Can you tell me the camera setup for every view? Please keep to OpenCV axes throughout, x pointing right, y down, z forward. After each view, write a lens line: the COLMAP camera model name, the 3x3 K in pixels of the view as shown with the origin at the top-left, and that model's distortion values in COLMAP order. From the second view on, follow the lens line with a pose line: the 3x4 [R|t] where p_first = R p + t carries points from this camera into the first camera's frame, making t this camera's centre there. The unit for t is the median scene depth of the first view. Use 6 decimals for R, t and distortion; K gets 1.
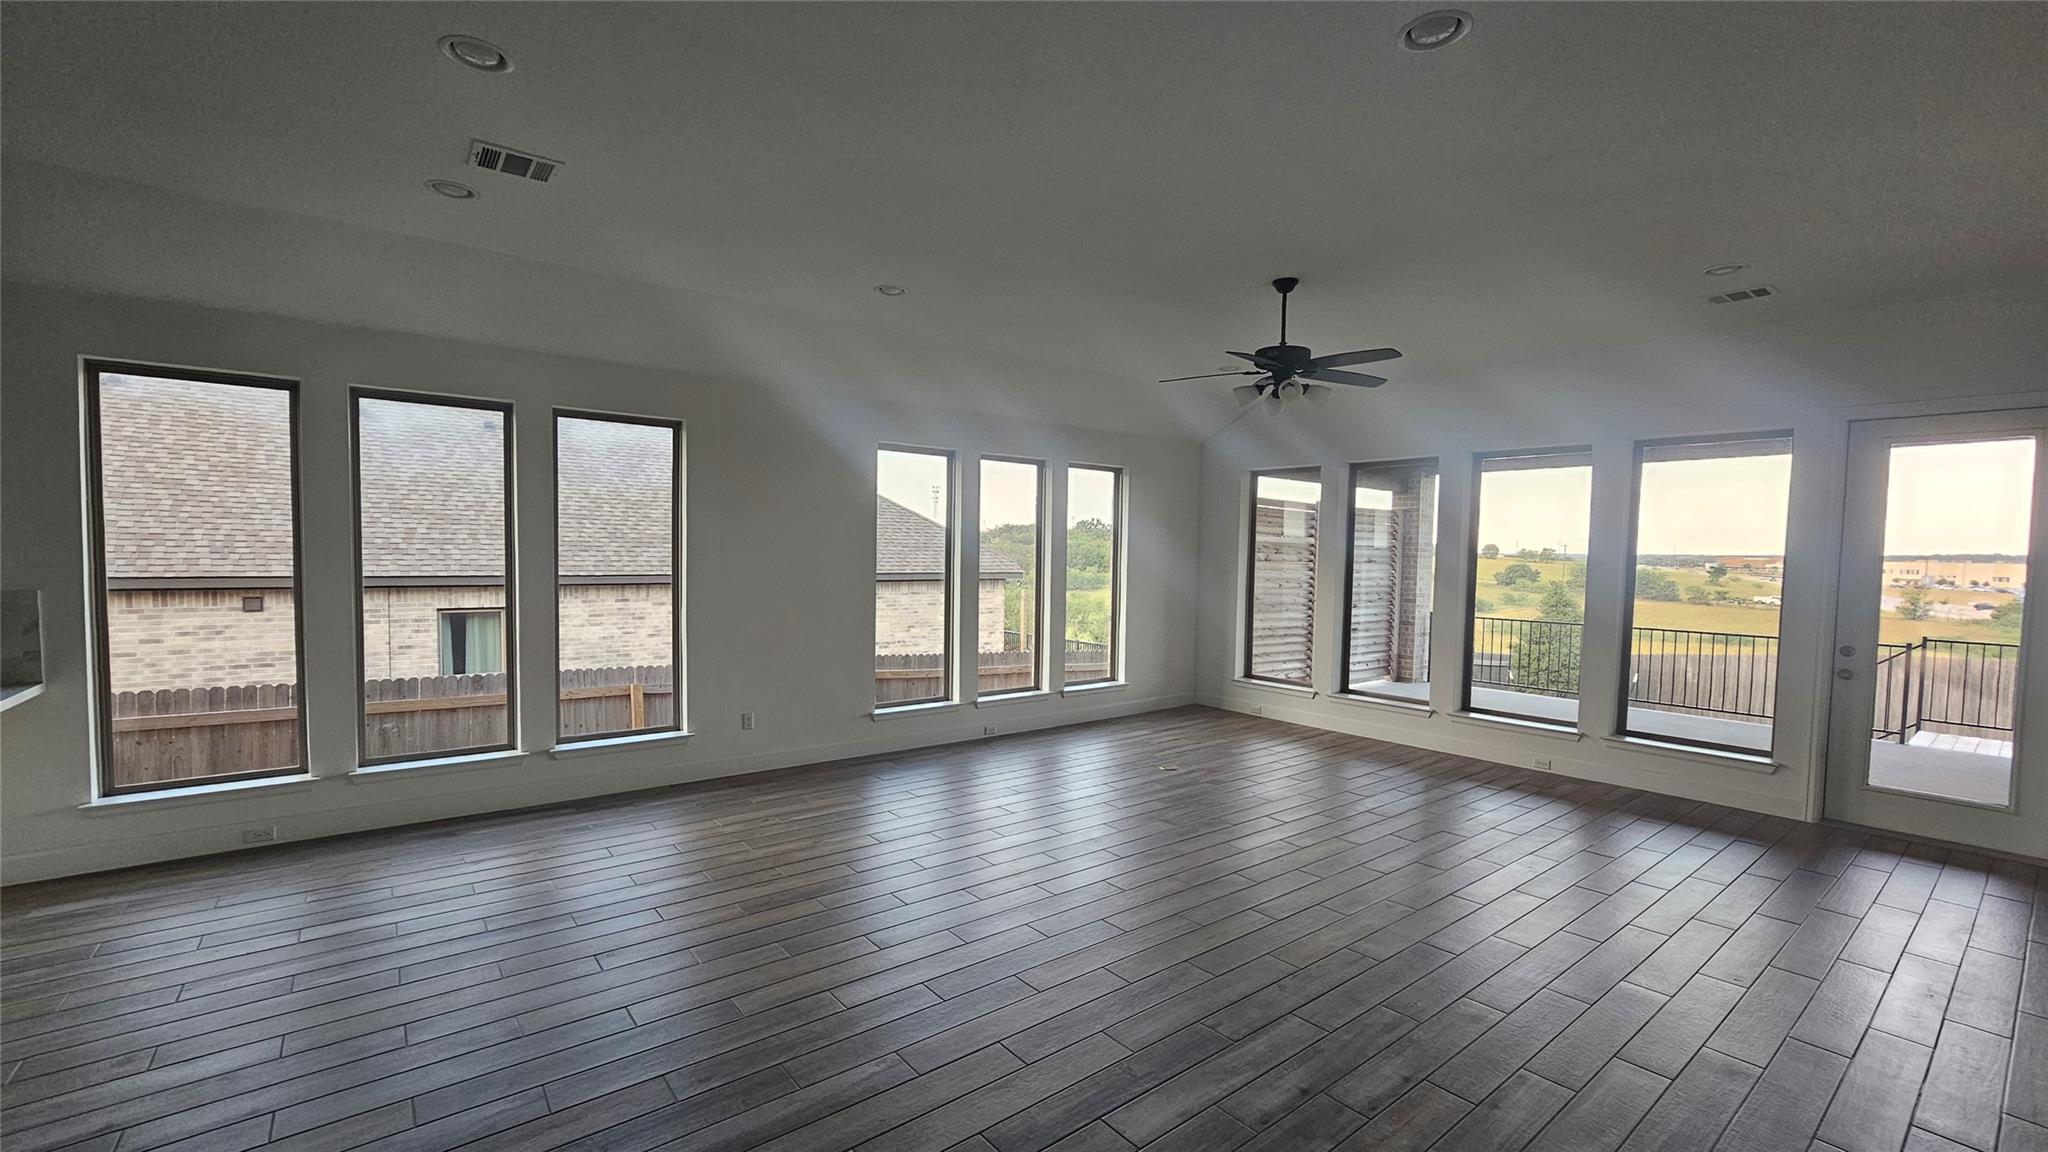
lens RADIAL K [[833.5, 0, 1015.9], [0, 833.5, 592.2], [0, 0, 1]] dist [-0.002966, 0.001044]
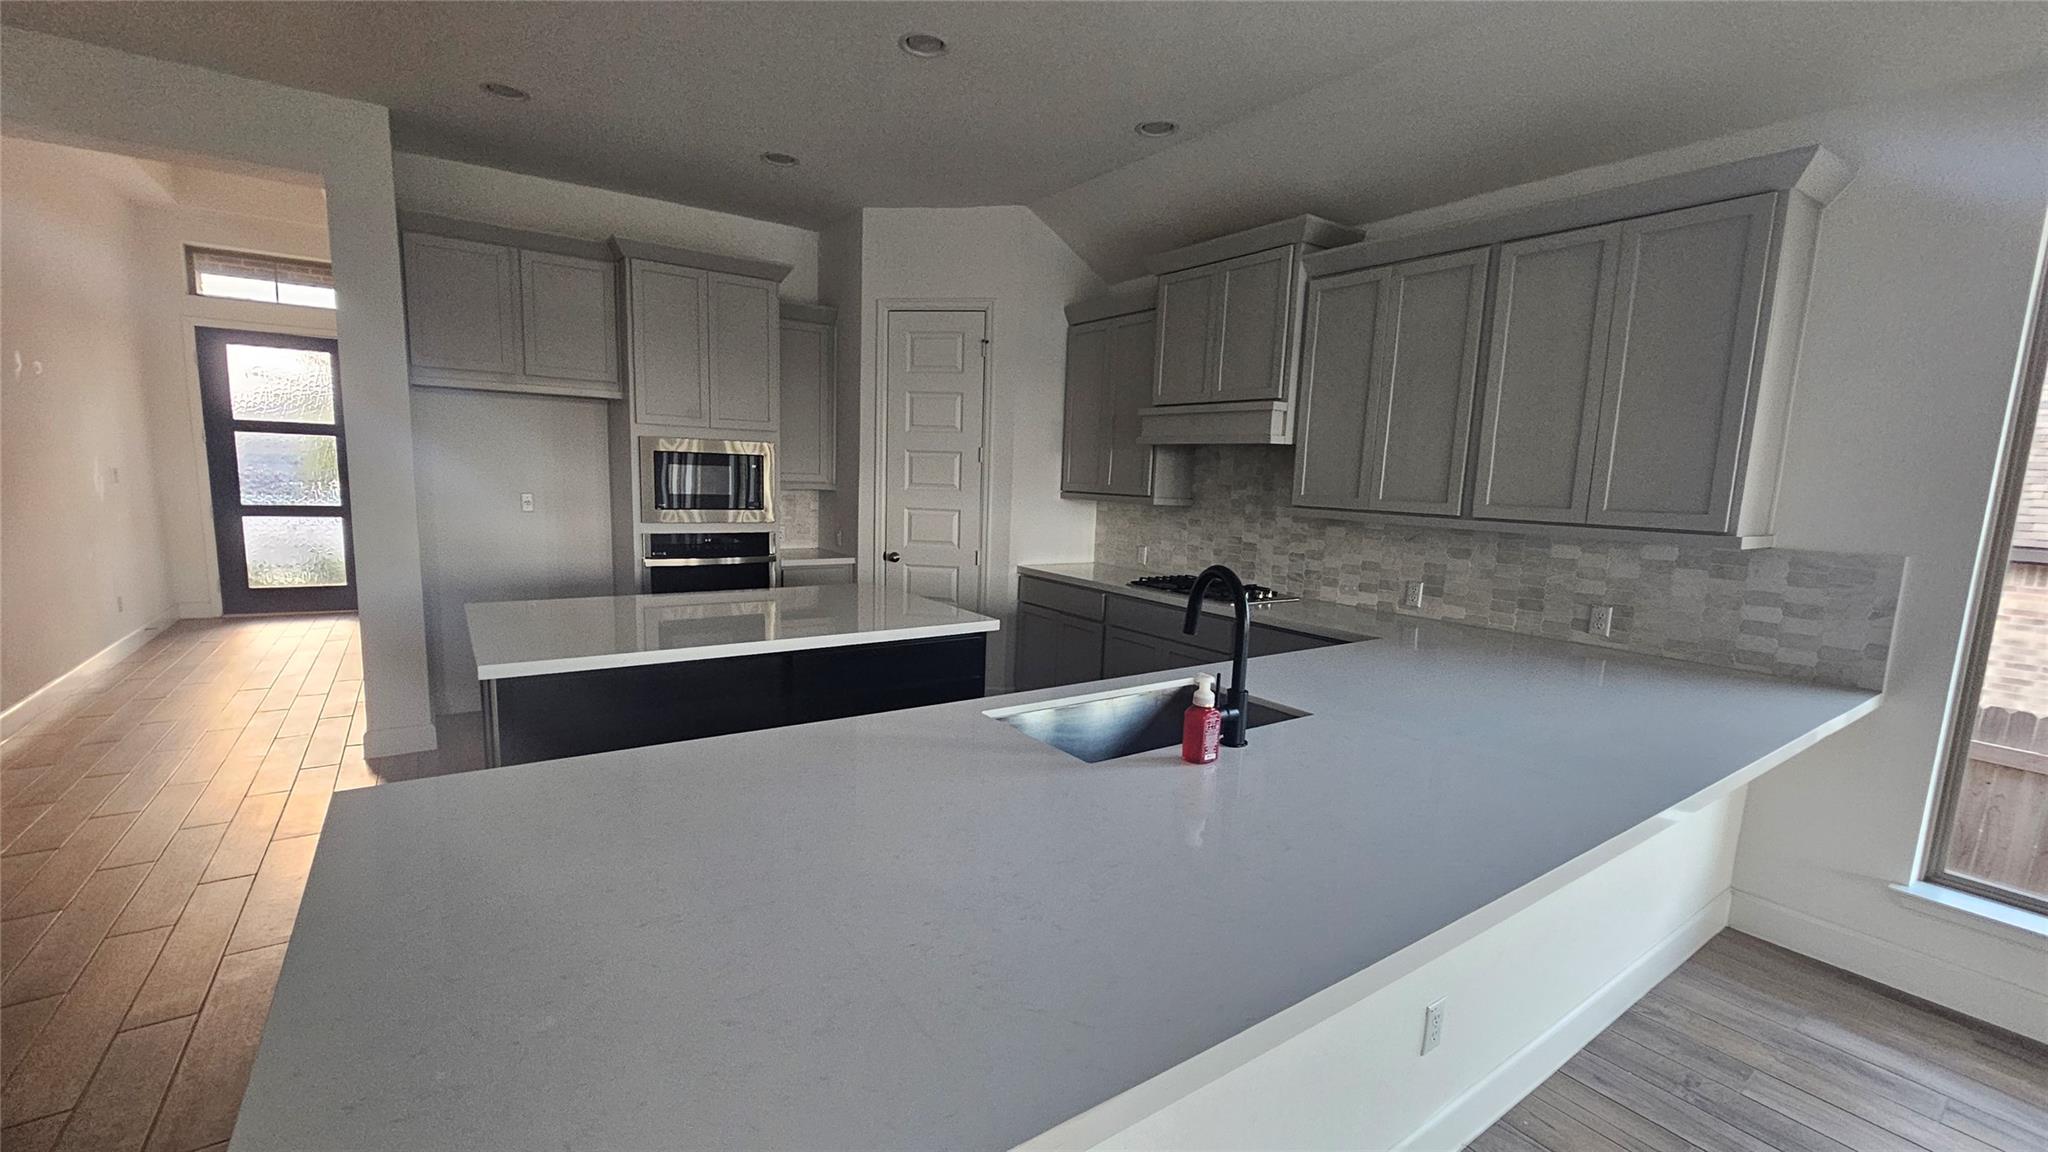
lens RADIAL K [[833.5, 0, 1019.4], [0, 833.5, 590.2], [0, 0, 1]] dist [-0.002966, 0.001044]
pose [[-0.057595, 0.124260, -0.990577, -0.250432], [-0.082422, 0.988245, 0.128760, -0.001226], [0.994932, 0.089061, -0.046677, 0.175014]]
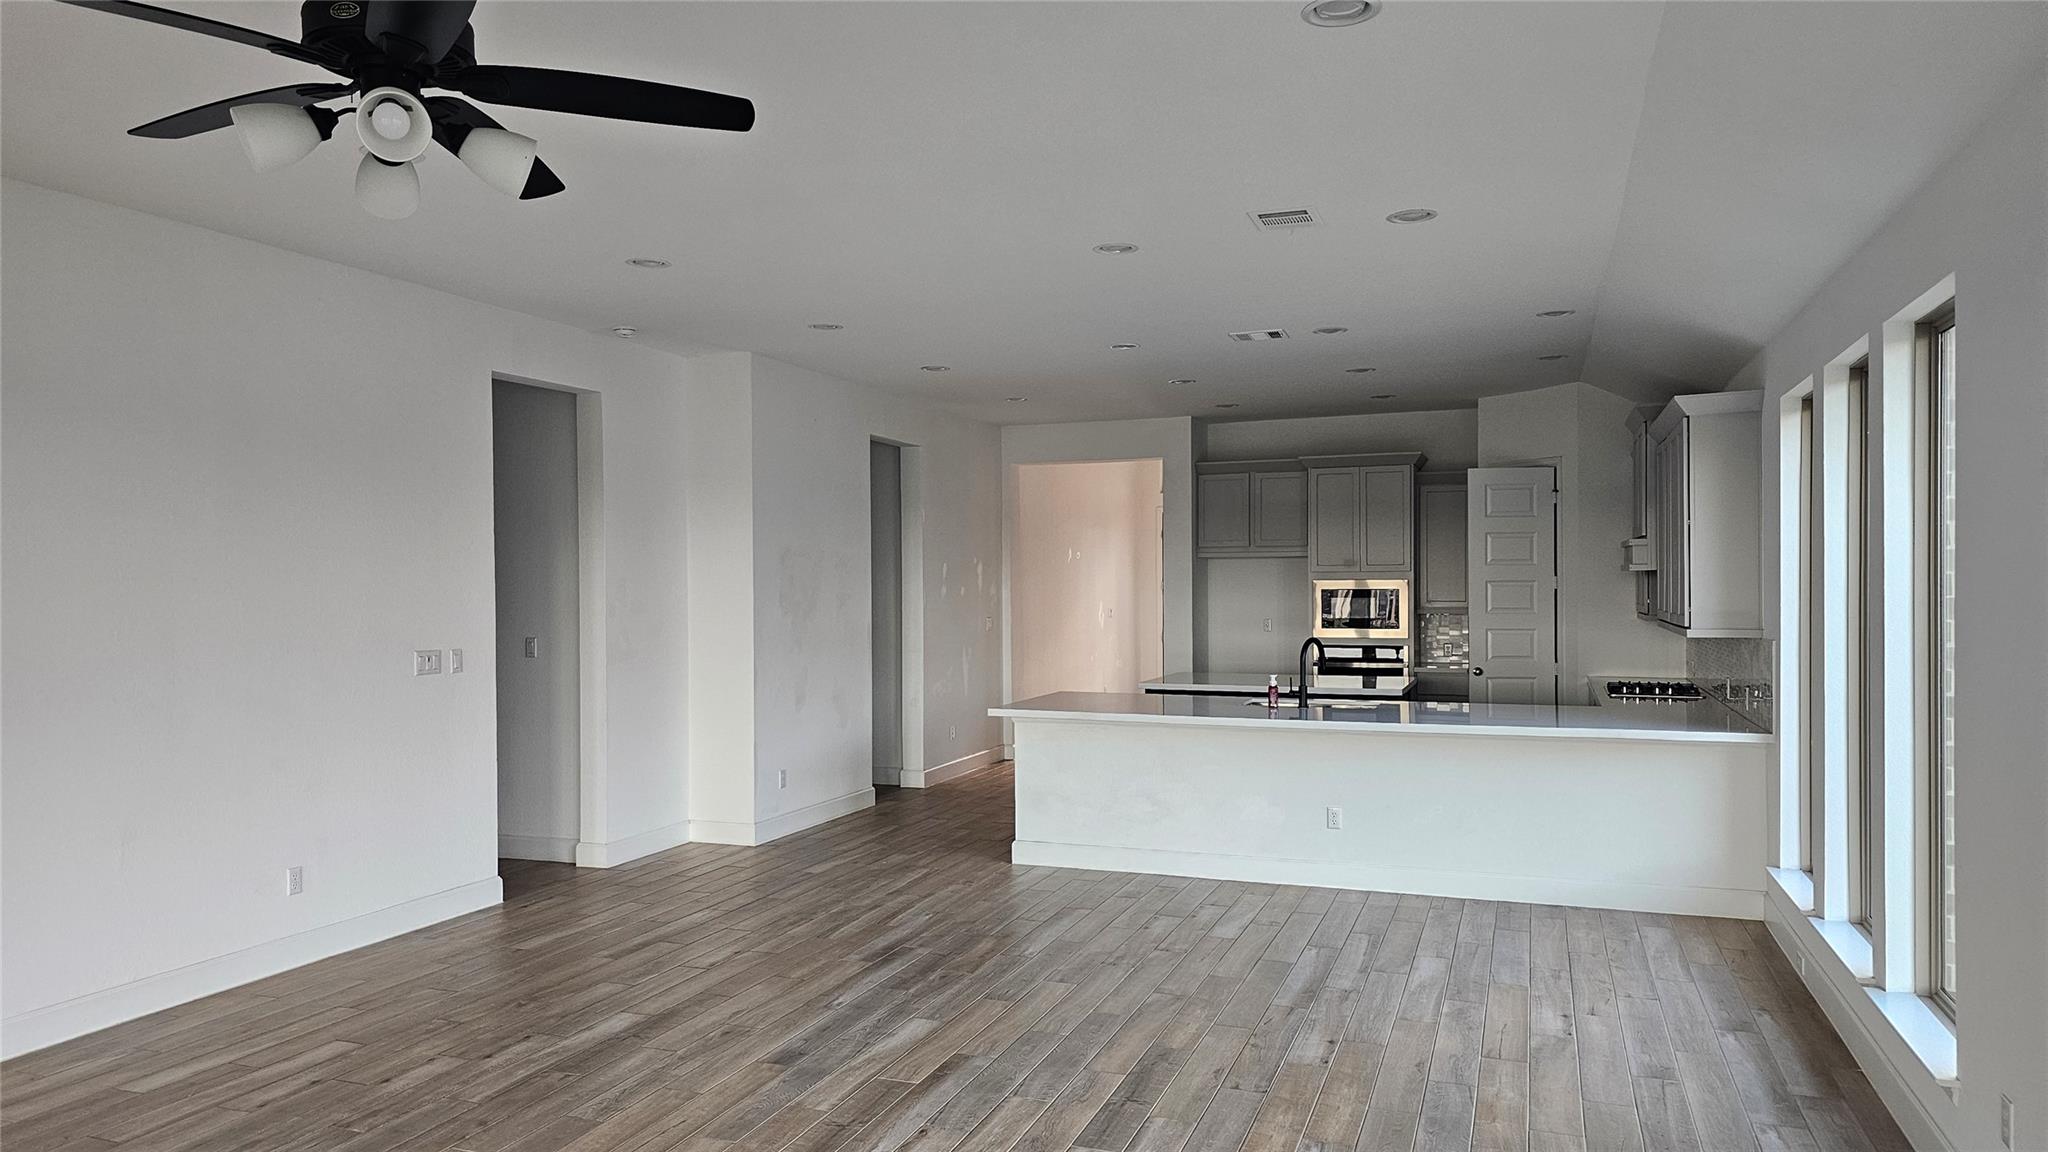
lens RADIAL K [[1379.3, 0, 1006.8], [0, 1379.3, 618.8], [0, 0, 1]] dist [0.043490, -0.017074]
pose [[-0.858123, 0.006828, -0.513399, 0.248491], [-0.028839, 0.997692, 0.061472, -0.055295], [0.512634, 0.067556, -0.855945, 1.037694]]
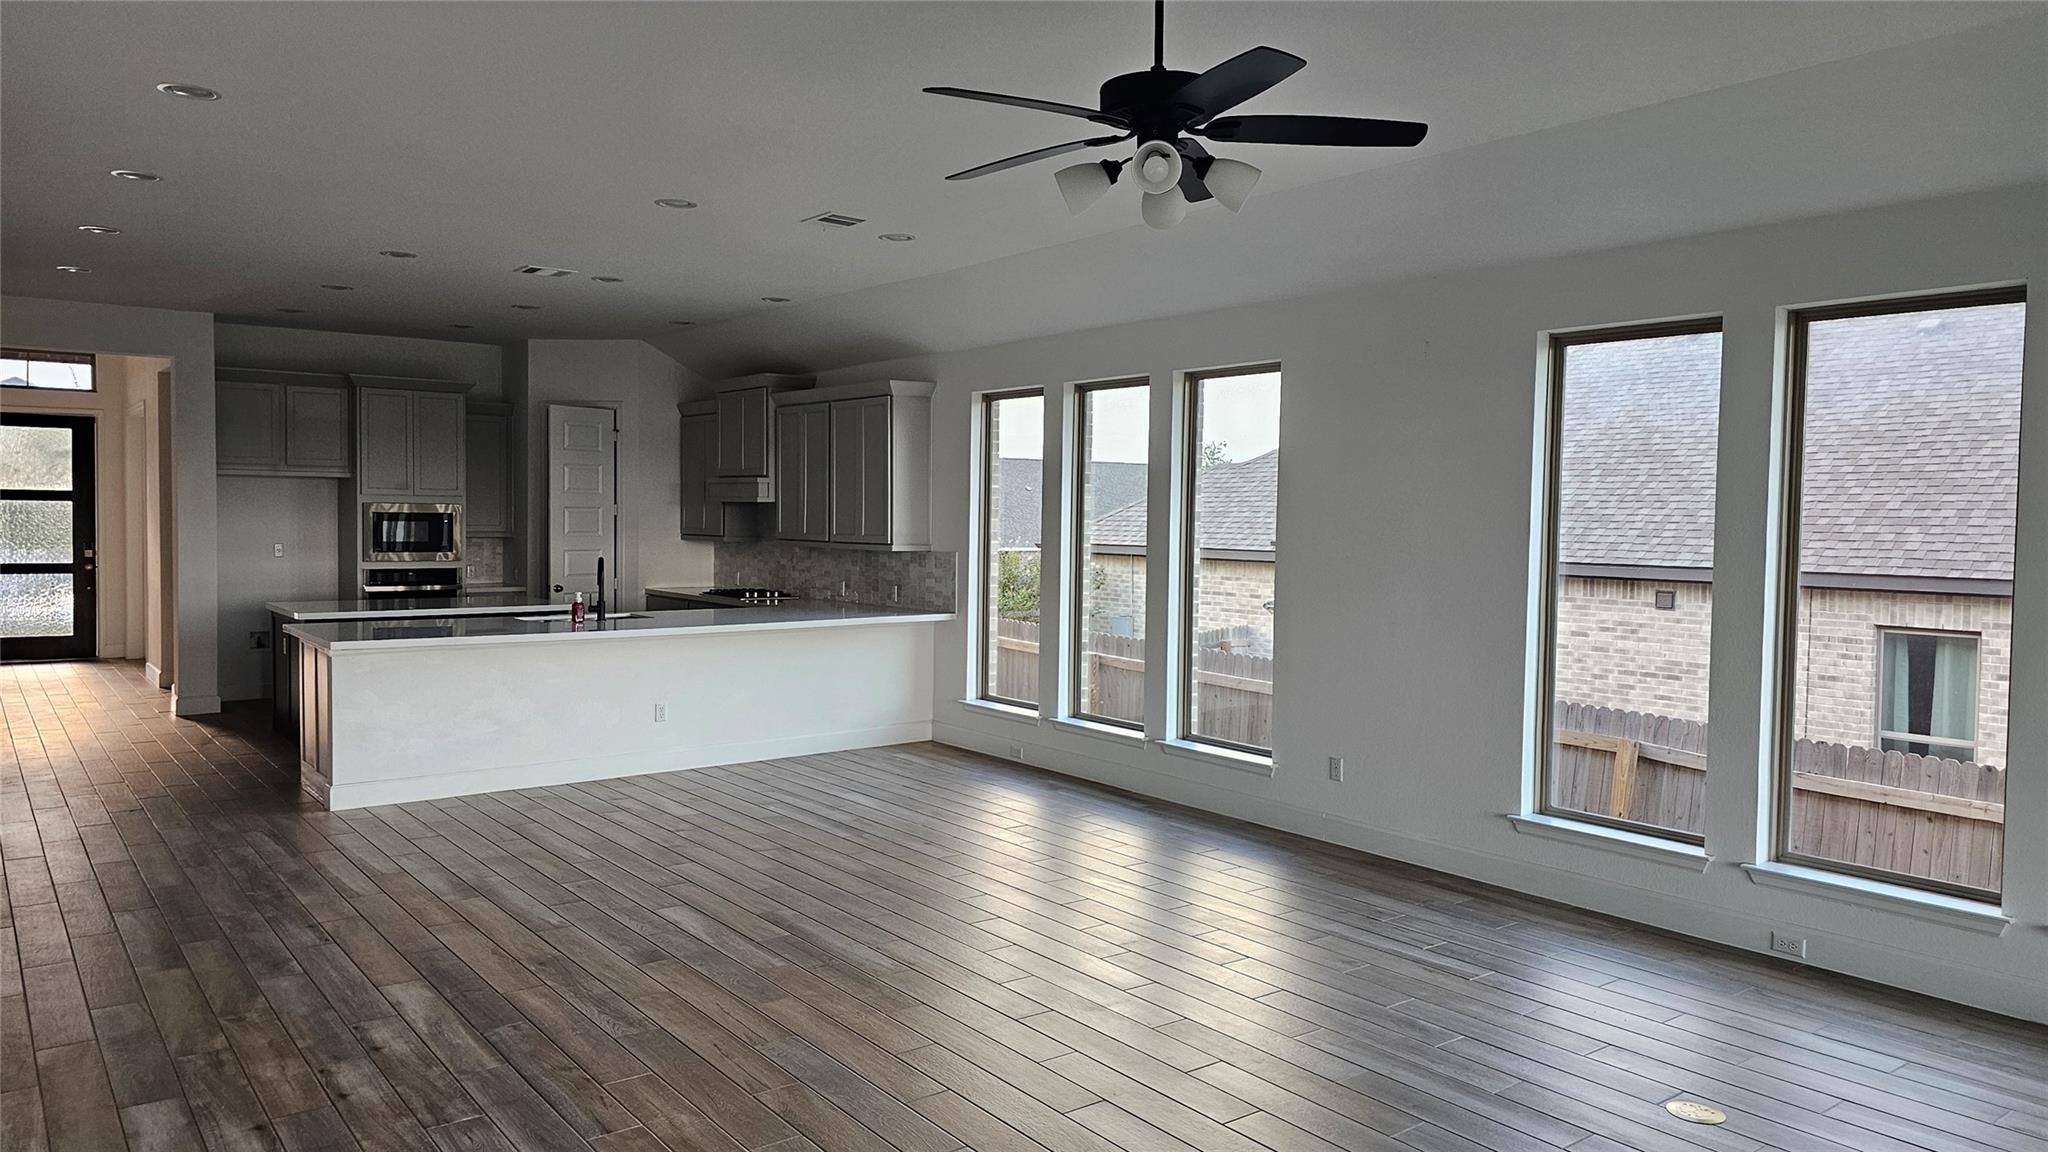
lens RADIAL K [[1379.3, 0, 1036.5], [0, 1379.3, 560.6], [0, 0, 1]] dist [0.043490, -0.017074]
pose [[0.002339, 0.020833, -0.999780, 0.694579], [-0.059998, 0.997985, 0.020655, -0.024460], [0.998196, 0.059936, 0.003585, 0.602583]]
